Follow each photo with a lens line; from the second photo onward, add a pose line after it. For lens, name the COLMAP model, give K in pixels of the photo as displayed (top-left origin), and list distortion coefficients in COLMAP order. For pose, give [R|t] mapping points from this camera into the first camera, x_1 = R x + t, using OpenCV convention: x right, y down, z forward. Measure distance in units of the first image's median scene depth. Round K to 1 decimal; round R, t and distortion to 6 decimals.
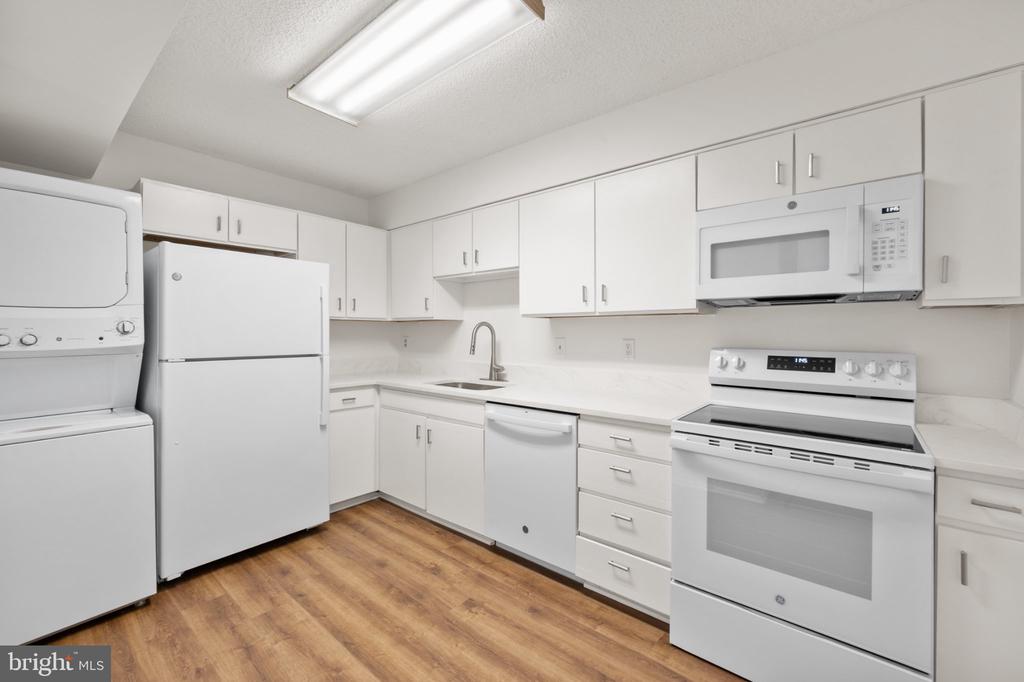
lens RADIAL K [[421.6, 0, 514.2], [0, 421.6, 333.3], [0, 0, 1]] dist [0.000026, 0.000629]
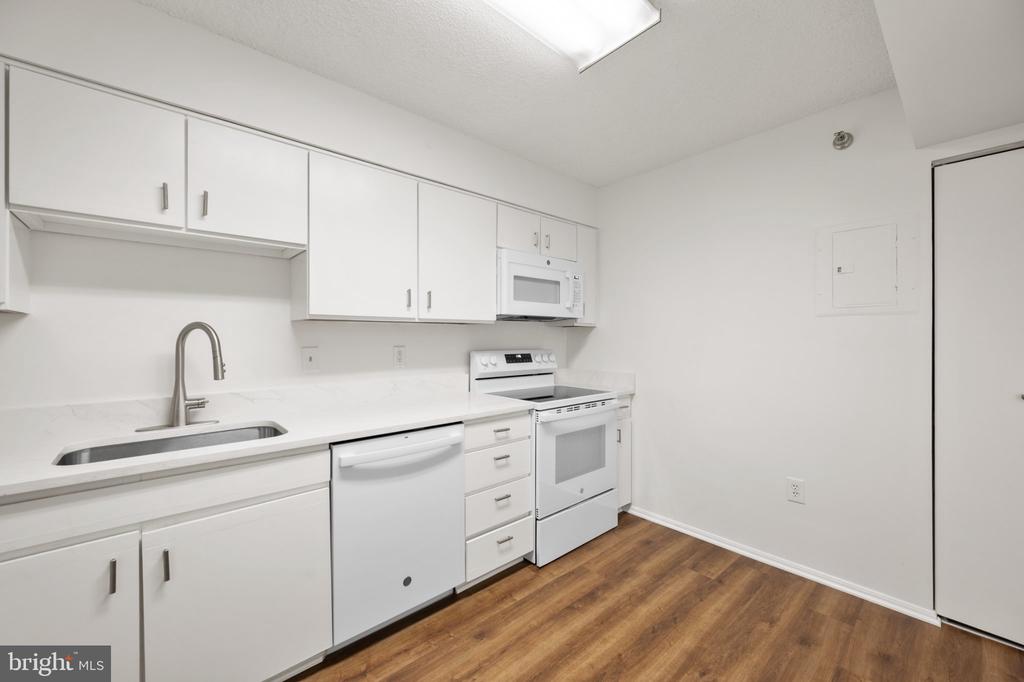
lens RADIAL K [[408.9, 0, 504.0], [0, 408.9, 336.4], [0, 0, 1]] dist [-0.002751, -0.000758]
pose [[0.155998, 0.000894, 0.987757, -0.852053], [0.003853, 0.999991, -0.001514, -0.008144], [-0.987750, 0.004042, 0.155993, 0.811135]]
